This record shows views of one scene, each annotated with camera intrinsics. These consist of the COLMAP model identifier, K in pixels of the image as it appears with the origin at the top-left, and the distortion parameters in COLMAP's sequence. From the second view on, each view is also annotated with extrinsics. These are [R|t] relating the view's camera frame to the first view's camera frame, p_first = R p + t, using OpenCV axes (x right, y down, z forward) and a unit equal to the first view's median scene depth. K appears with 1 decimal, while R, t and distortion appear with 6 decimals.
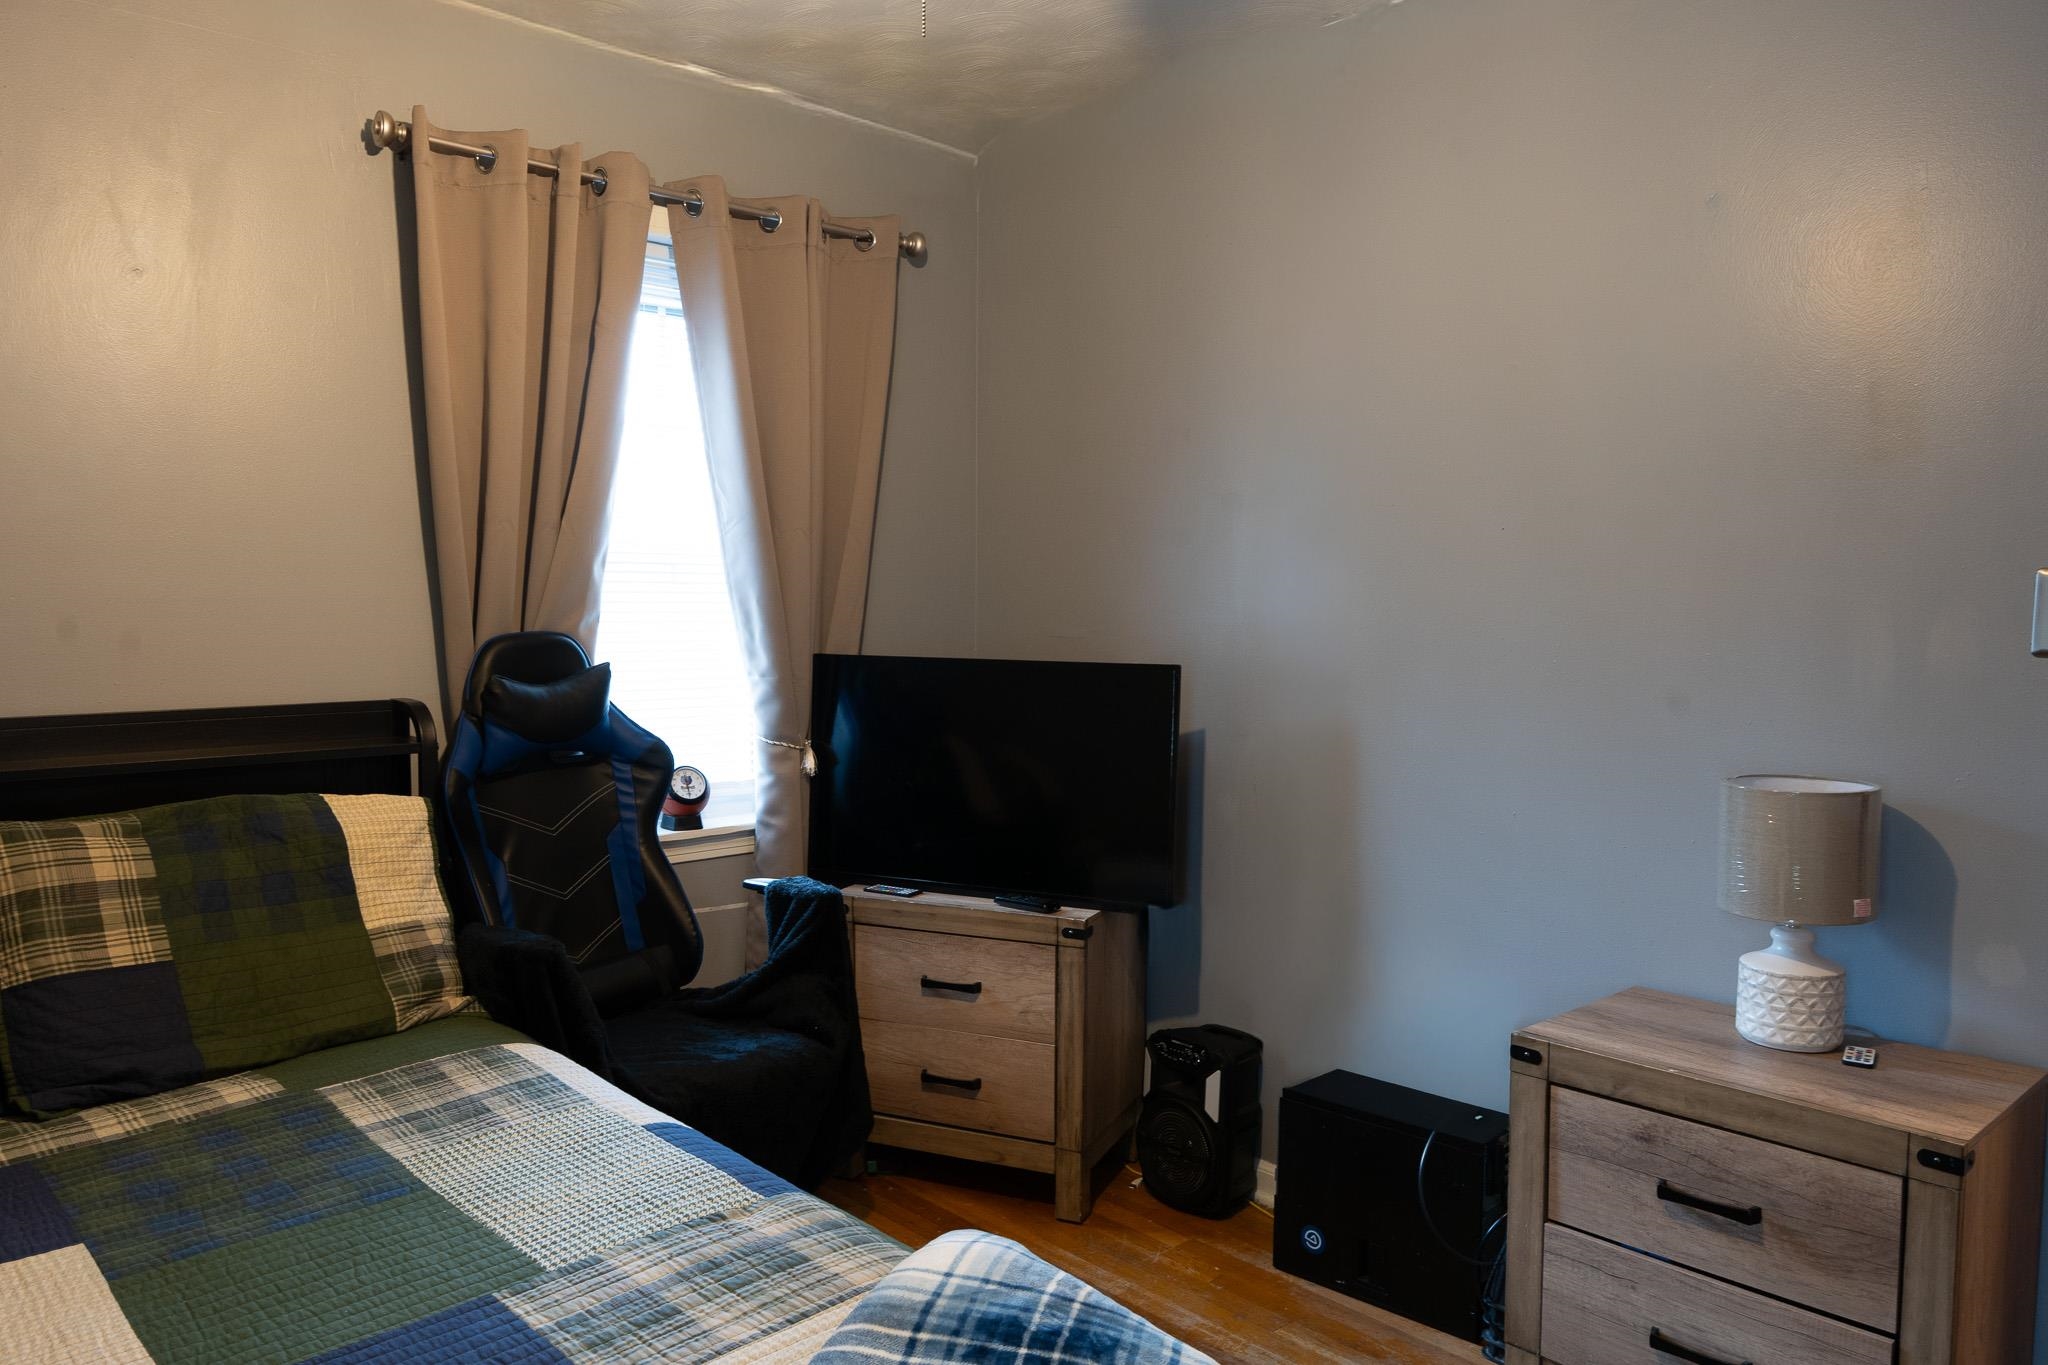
lens RADIAL K [[1395.2, 0, 1043.4], [0, 1395.2, 687.2], [0, 0, 1]] dist [0.000571, -0.009282]
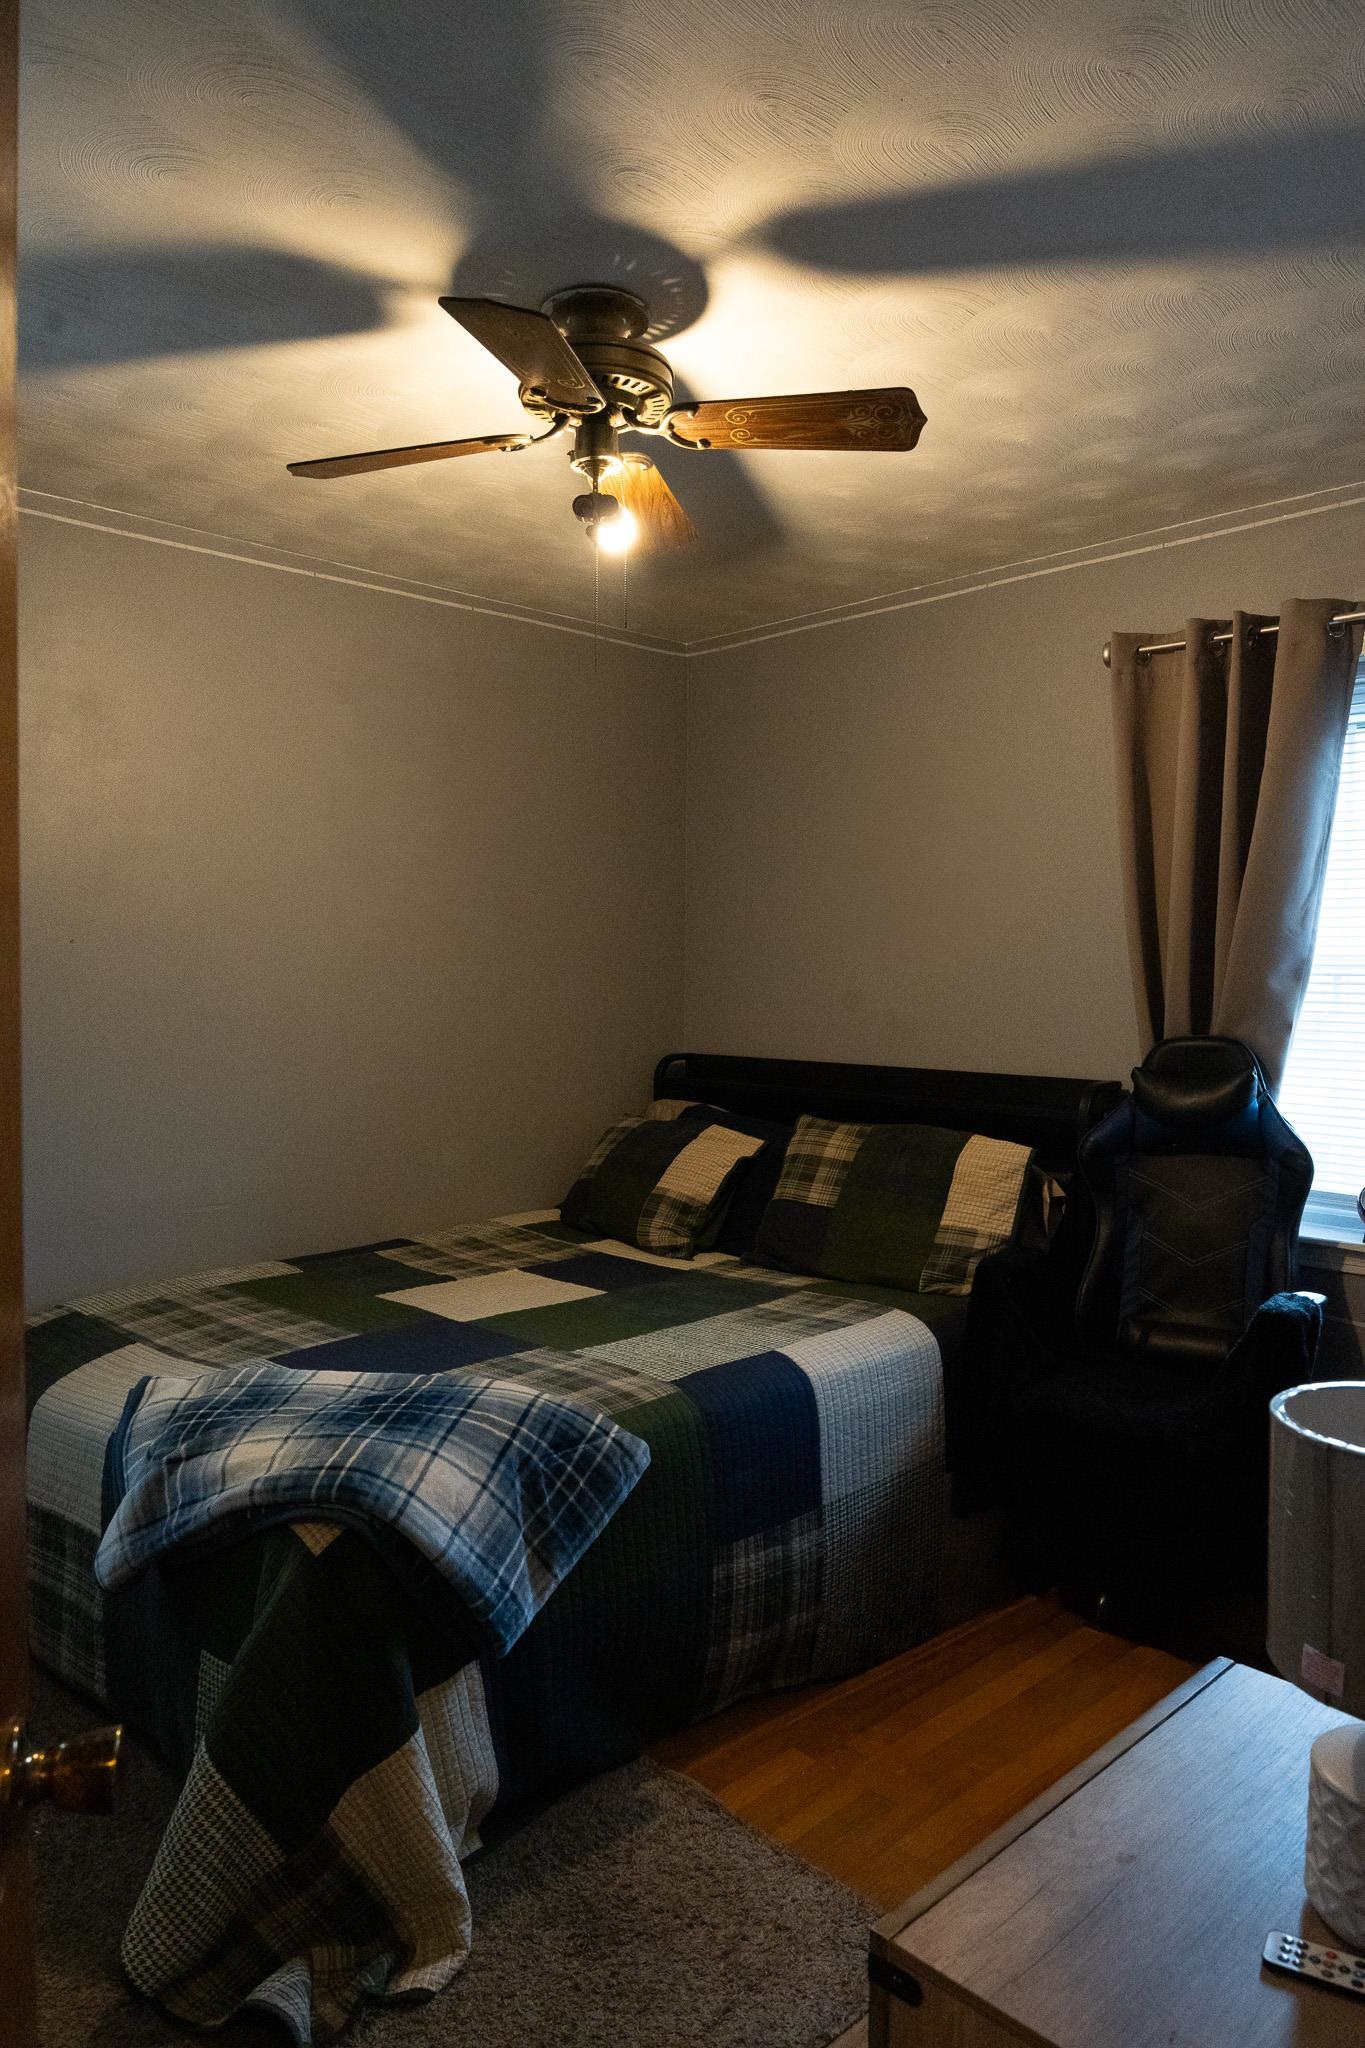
lens RADIAL K [[1395.2, 0, 689.6], [0, 1395.2, 1010.7], [0, 0, 1]] dist [0.000571, -0.009282]
pose [[0.026554, 0.031461, -0.999152, 1.003192], [-0.068438, 0.997217, 0.029581, -0.081955], [0.997302, 0.067595, 0.028634, 0.675649]]
